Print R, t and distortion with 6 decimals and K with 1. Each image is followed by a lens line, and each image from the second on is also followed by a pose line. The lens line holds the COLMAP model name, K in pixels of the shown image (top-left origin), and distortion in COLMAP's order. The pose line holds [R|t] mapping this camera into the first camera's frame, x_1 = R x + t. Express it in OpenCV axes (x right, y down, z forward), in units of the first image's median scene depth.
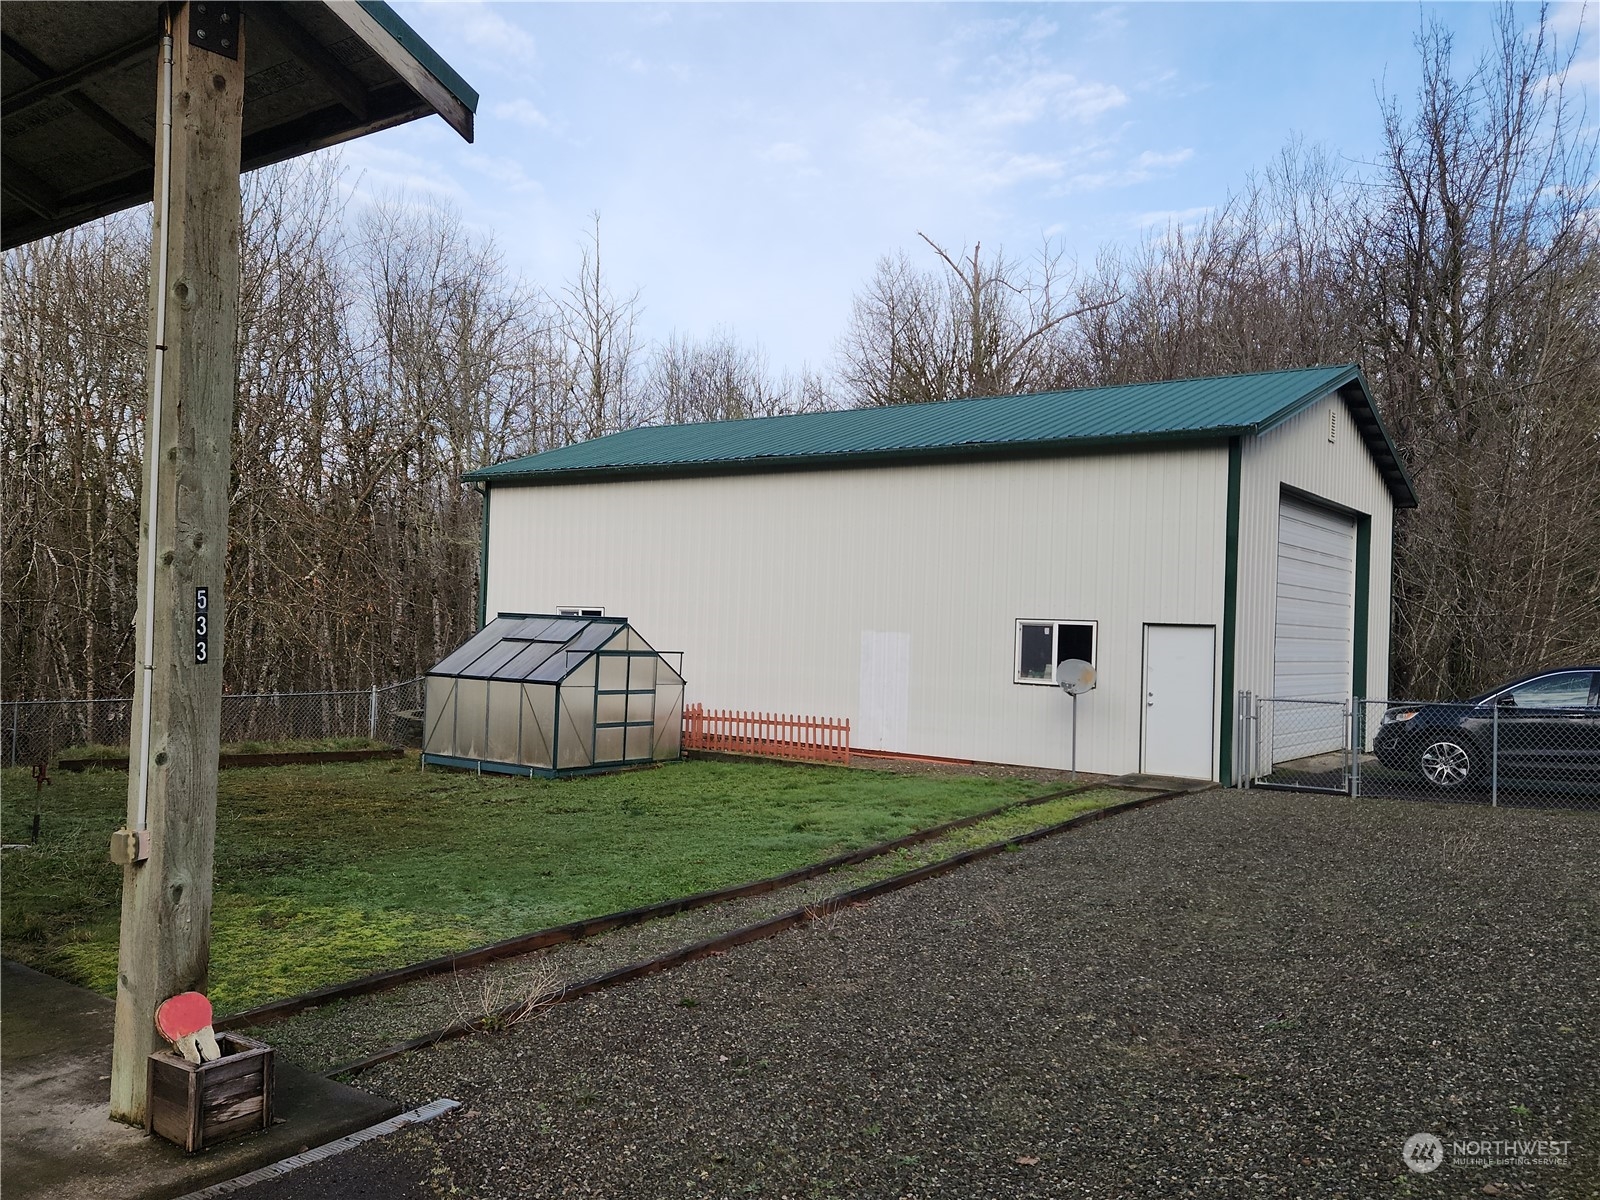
lens RADIAL K [[1052.9, 0, 800.0], [0, 1052.9, 600.0], [0, 0, 1]] dist [0.063349, -0.001014]
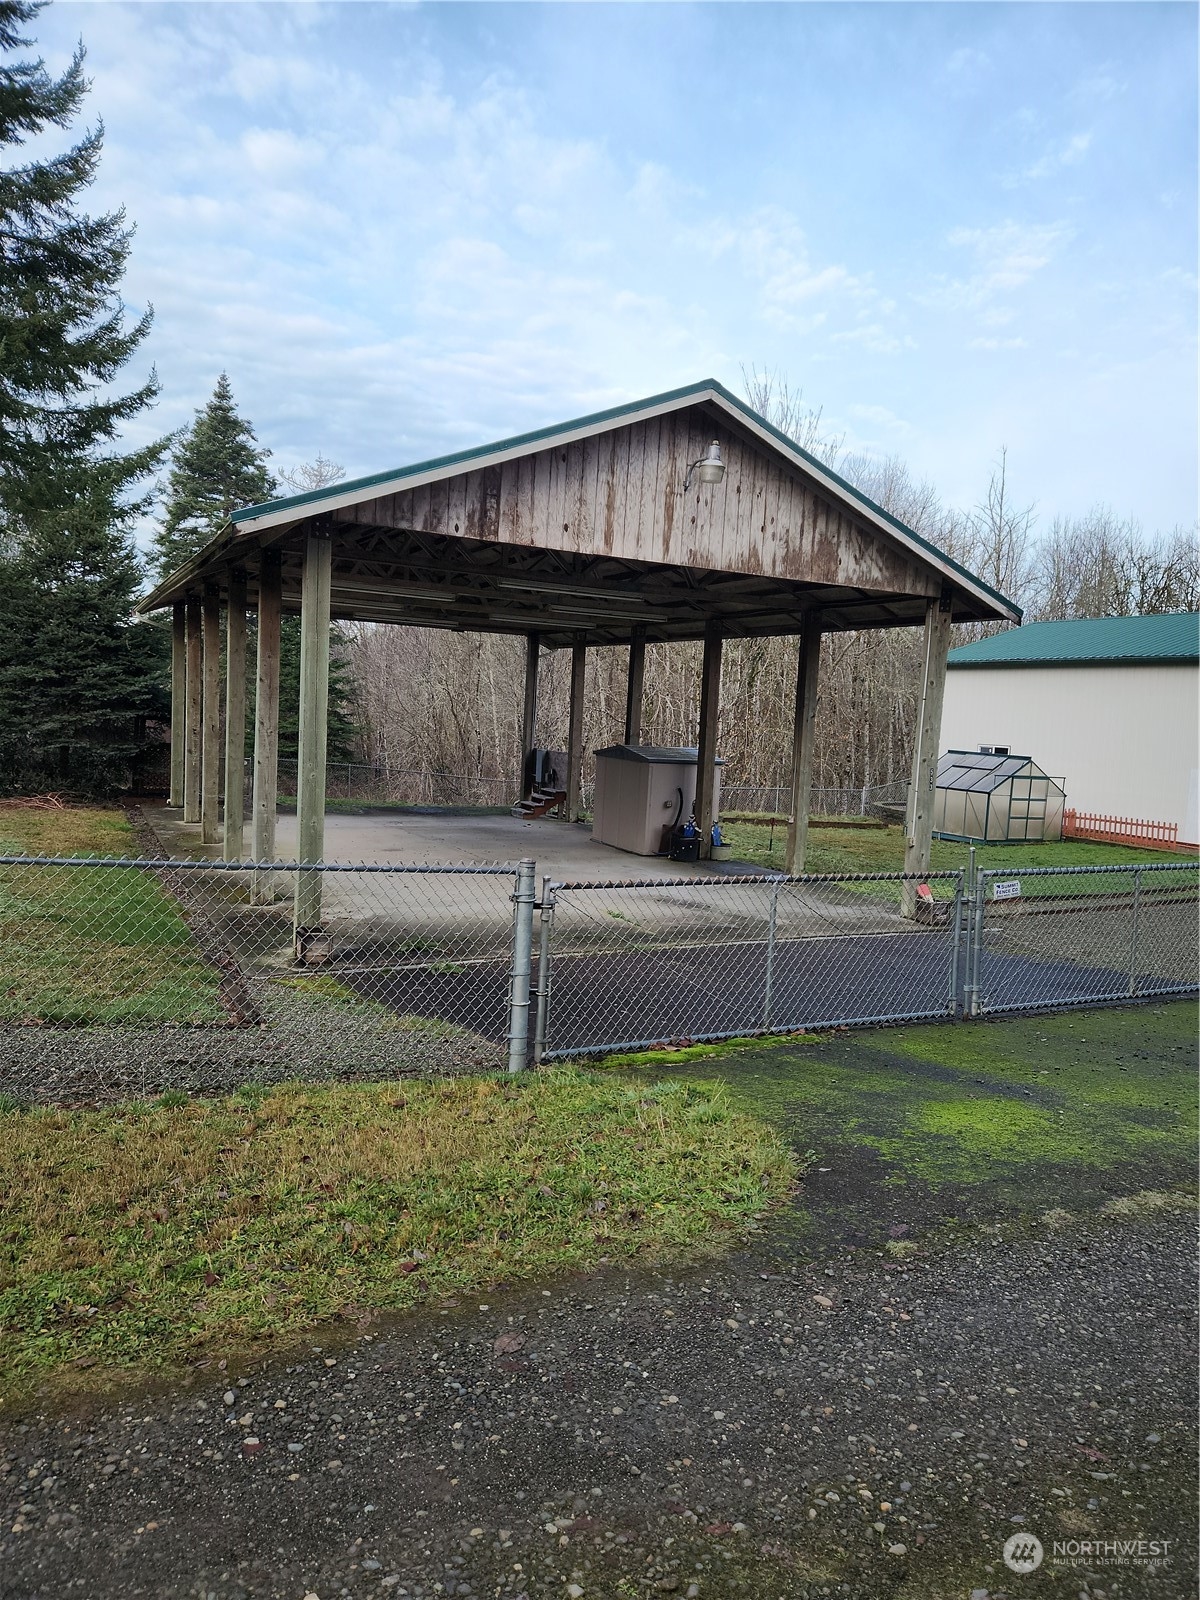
lens RADIAL K [[1052.9, 0, 600.0], [0, 1052.9, 800.0], [0, 0, 1]] dist [0.063349, -0.001014]
pose [[0.882793, 0.055074, -0.466523, 0.028766], [-0.007969, 0.994717, 0.102349, -0.085159], [0.469695, -0.086635, 0.878567, -0.861610]]
